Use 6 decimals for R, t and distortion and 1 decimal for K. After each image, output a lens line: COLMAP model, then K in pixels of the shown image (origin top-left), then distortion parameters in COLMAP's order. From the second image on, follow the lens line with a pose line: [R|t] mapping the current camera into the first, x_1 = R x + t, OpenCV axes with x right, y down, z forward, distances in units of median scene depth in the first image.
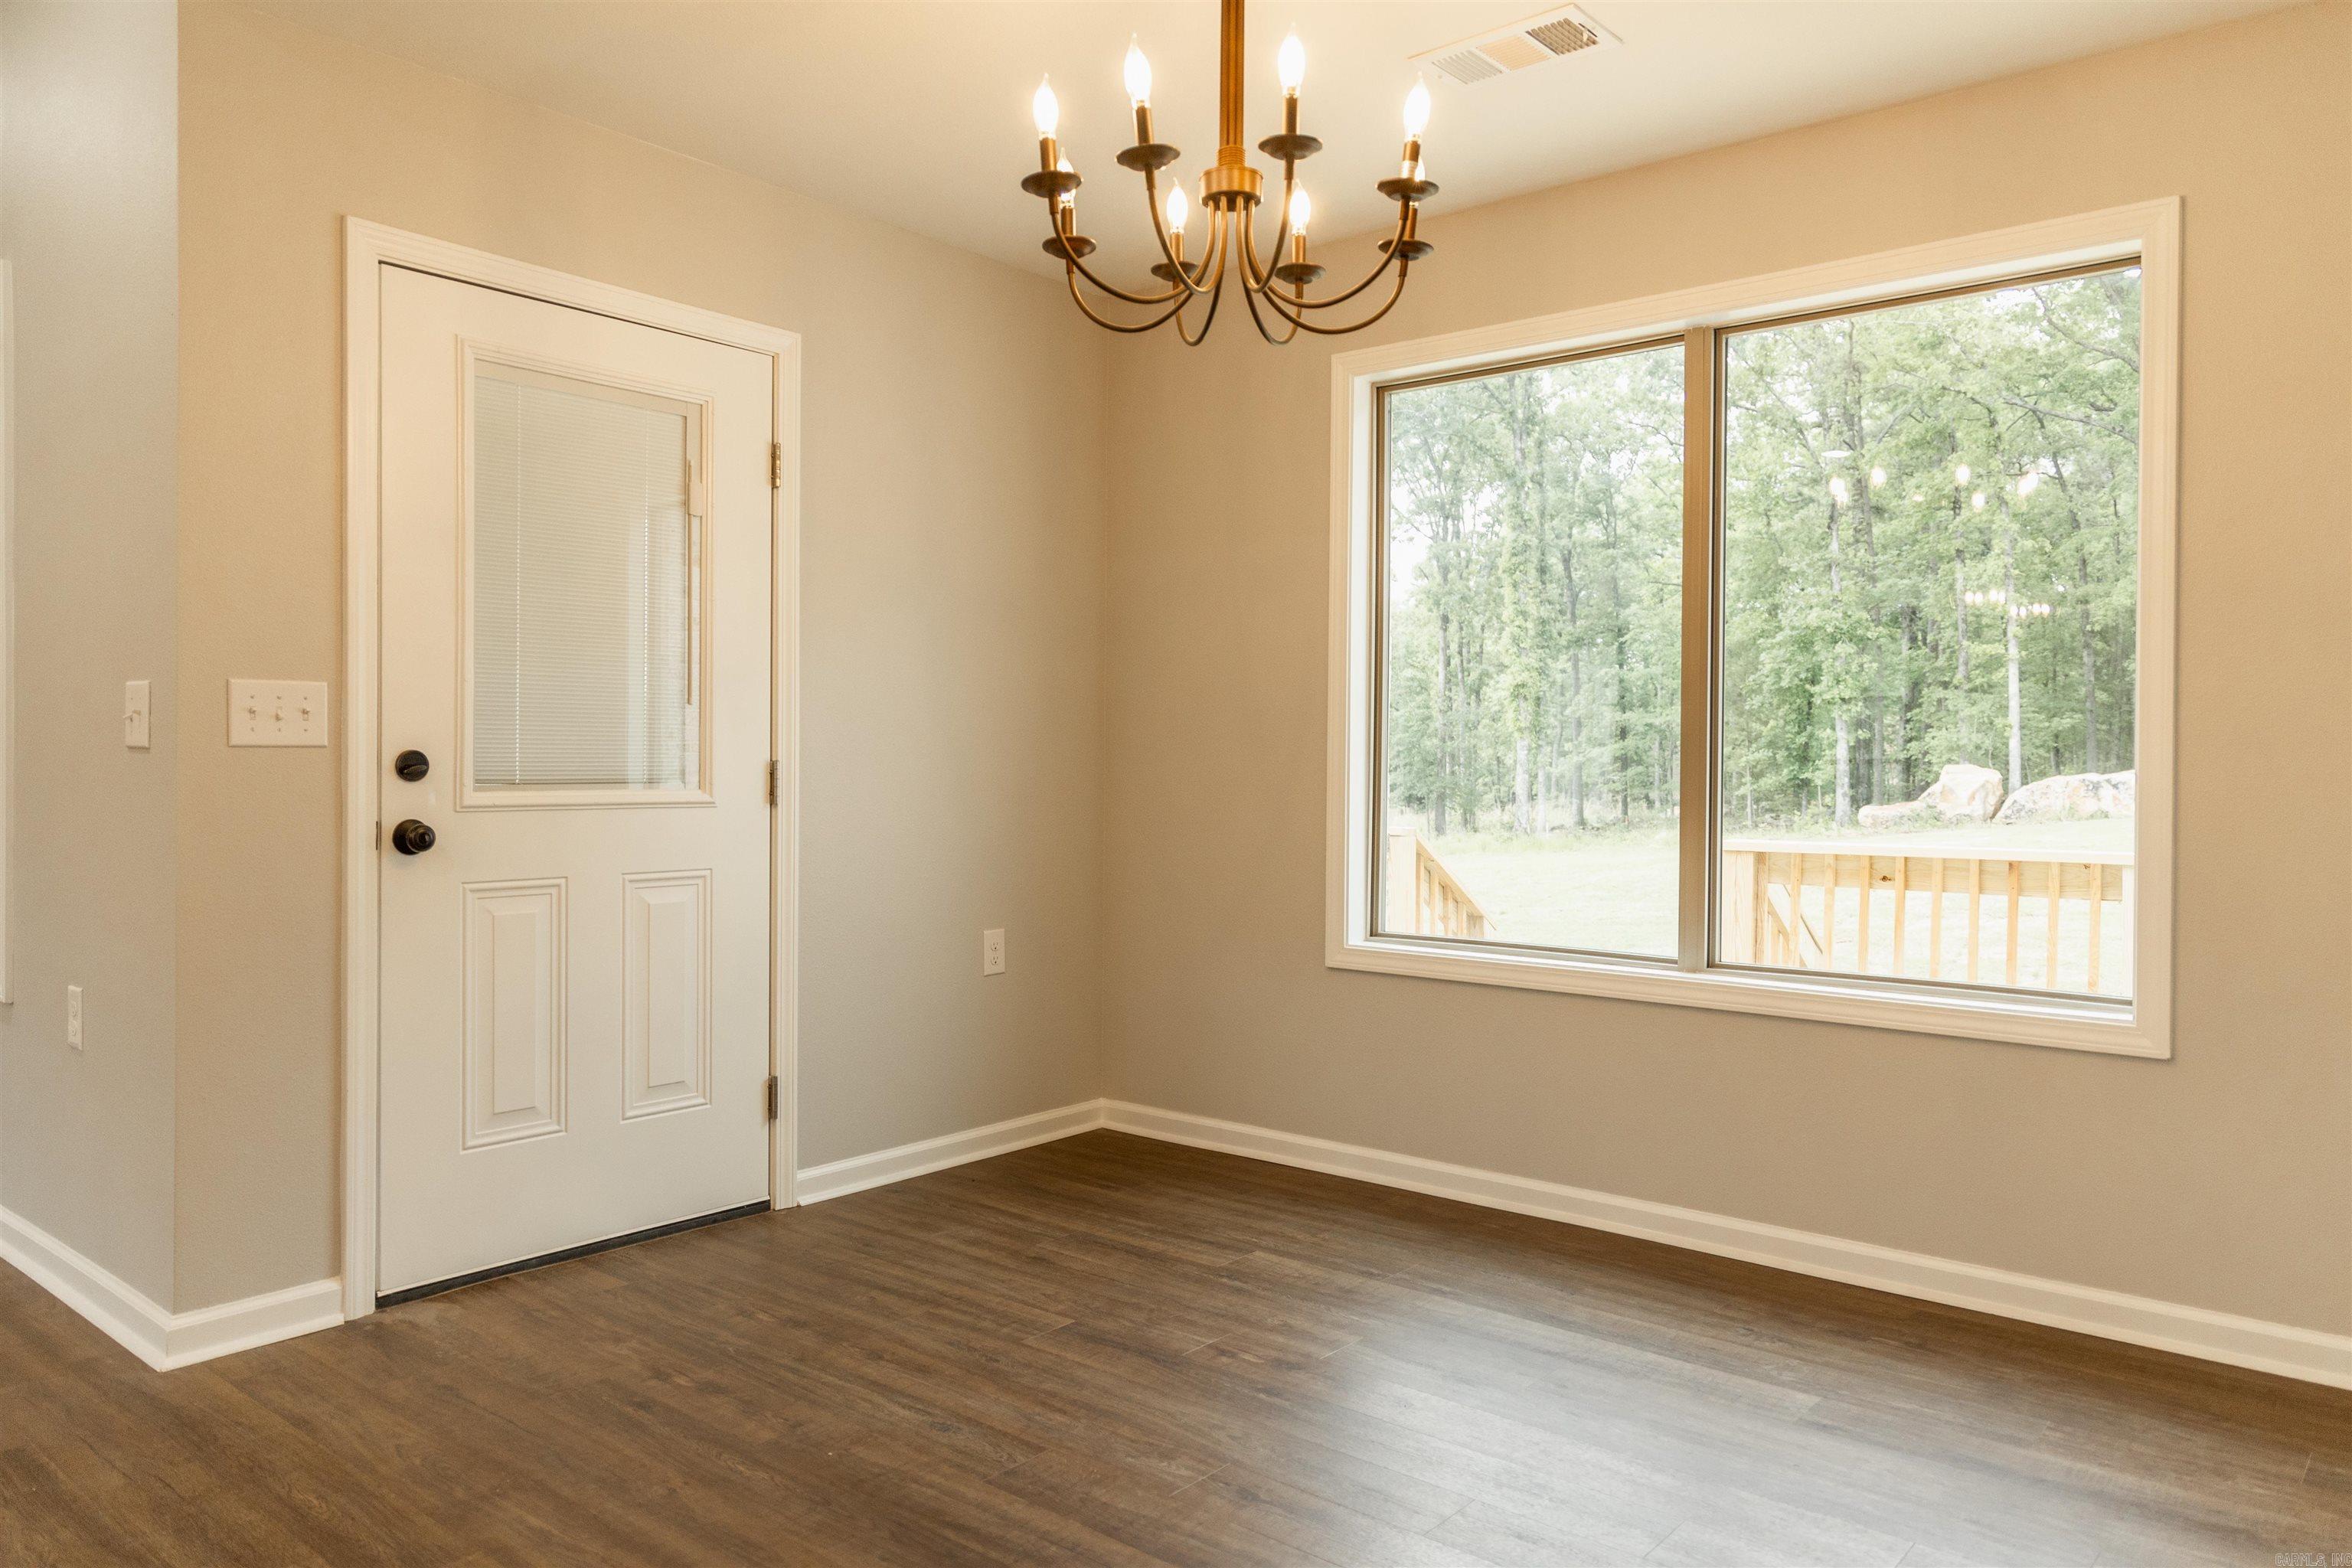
lens RADIAL K [[1588.5, 0, 1173.9], [0, 1588.5, 777.1], [0, 0, 1]] dist [0.002108, 0.000767]
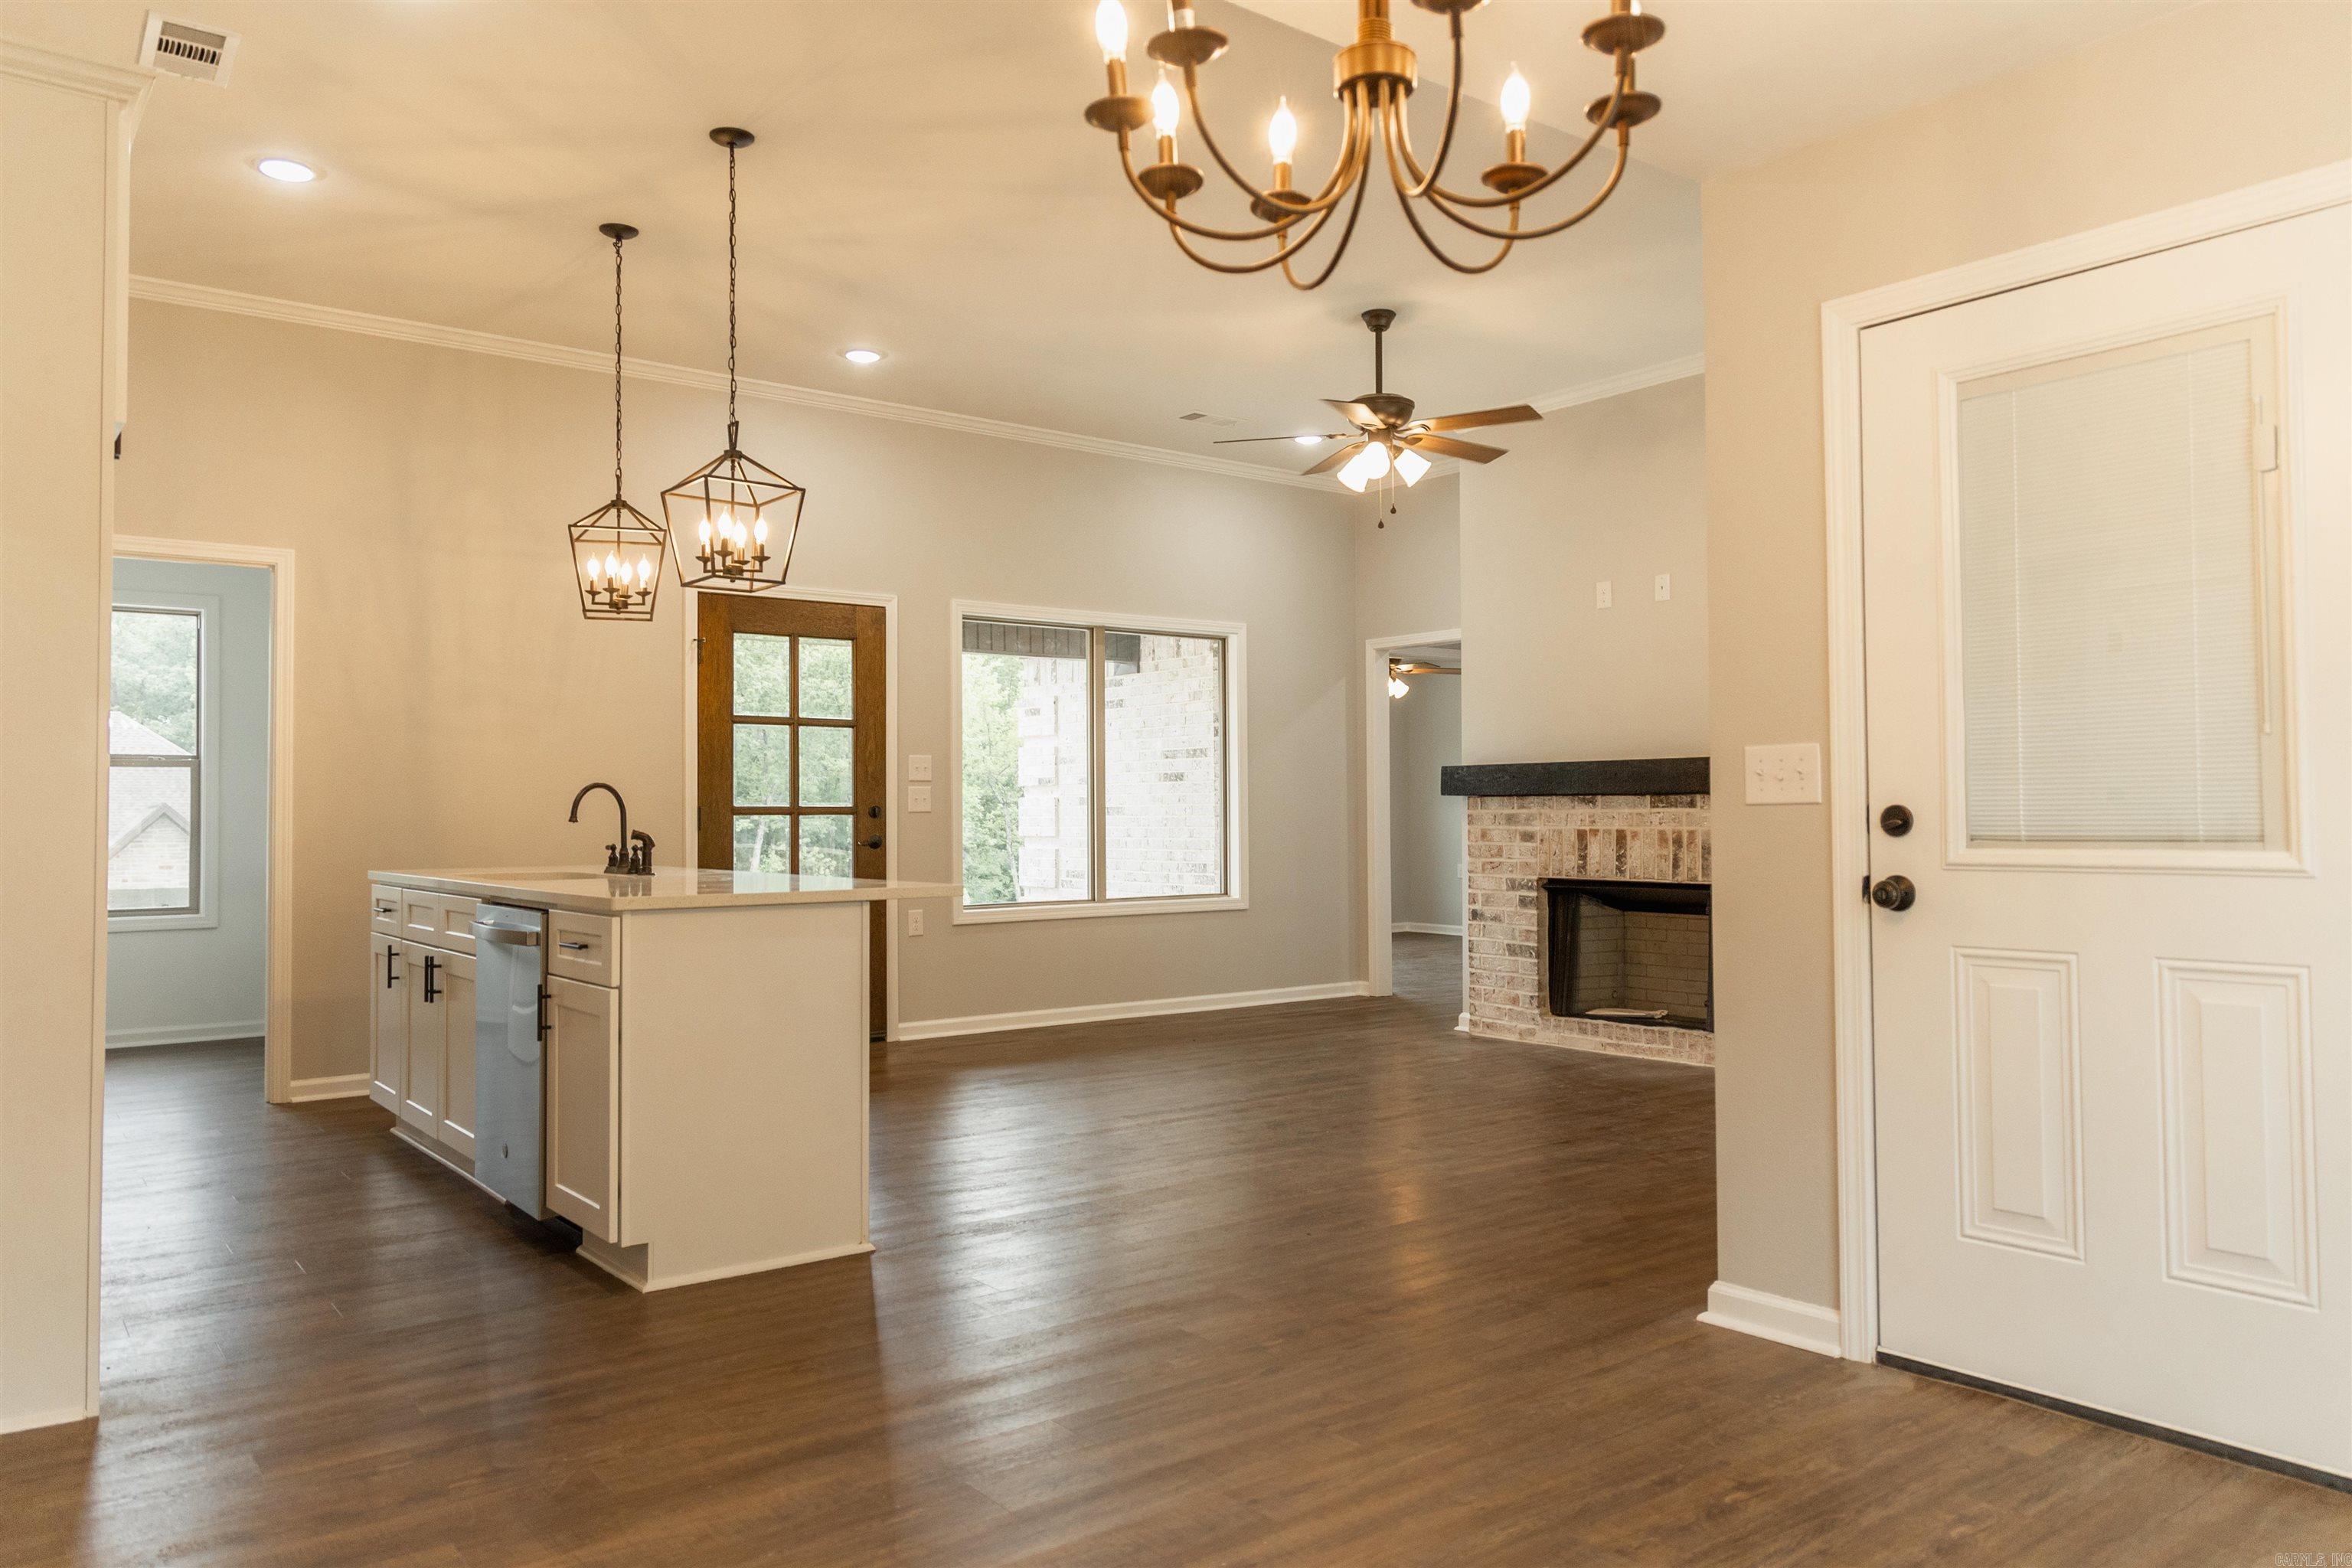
lens RADIAL K [[1588.5, 0, 1177.8], [0, 1588.5, 783.1], [0, 0, 1]] dist [0.002108, 0.000767]
pose [[-0.207360, -0.028194, -0.977858, 0.579135], [-0.006295, 0.999602, -0.027486, -0.000604], [0.978244, 0.000456, -0.207456, 0.772366]]
